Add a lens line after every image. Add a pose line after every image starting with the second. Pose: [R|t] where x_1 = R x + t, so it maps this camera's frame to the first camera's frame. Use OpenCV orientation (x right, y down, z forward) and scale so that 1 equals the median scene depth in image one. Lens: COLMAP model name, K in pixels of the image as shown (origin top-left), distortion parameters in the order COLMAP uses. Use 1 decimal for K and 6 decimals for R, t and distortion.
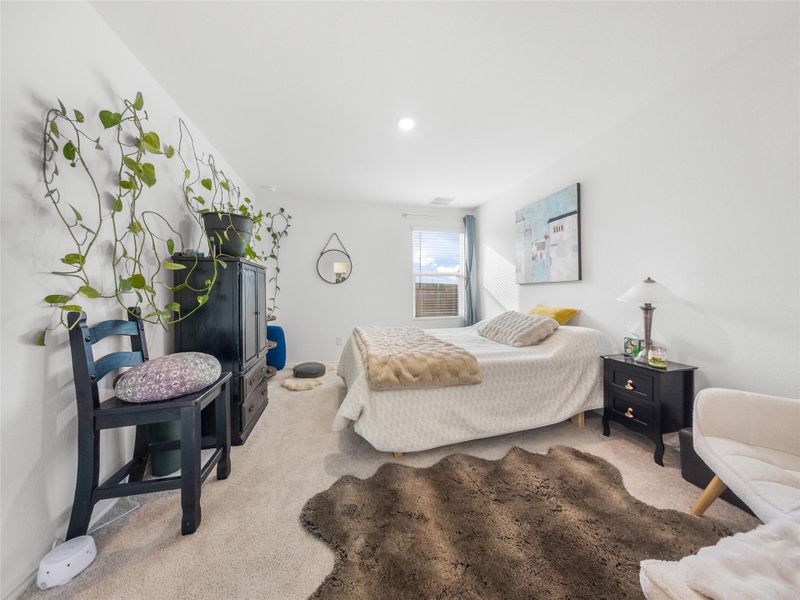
lens RADIAL K [[268.8, 0, 402.8], [0, 268.8, 294.8], [0, 0, 1]] dist [-0.005283, 0.002282]
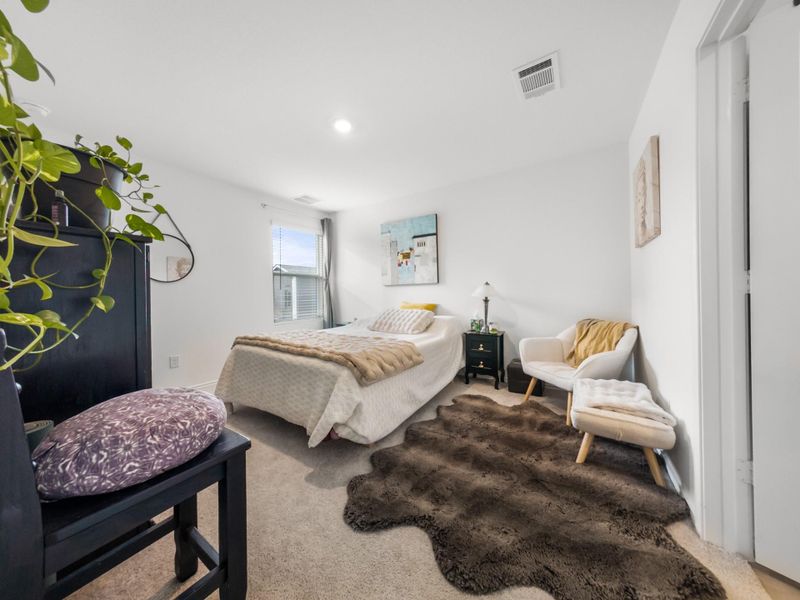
lens RADIAL K [[268.8, 0, 408.4], [0, 268.8, 295.0], [0, 0, 1]] dist [-0.005283, 0.002282]
pose [[0.724736, -0.013800, 0.688888, -0.428231], [0.019496, 0.999810, -0.000482, 0.006614], [-0.688750, 0.013780, 0.724868, 0.084204]]
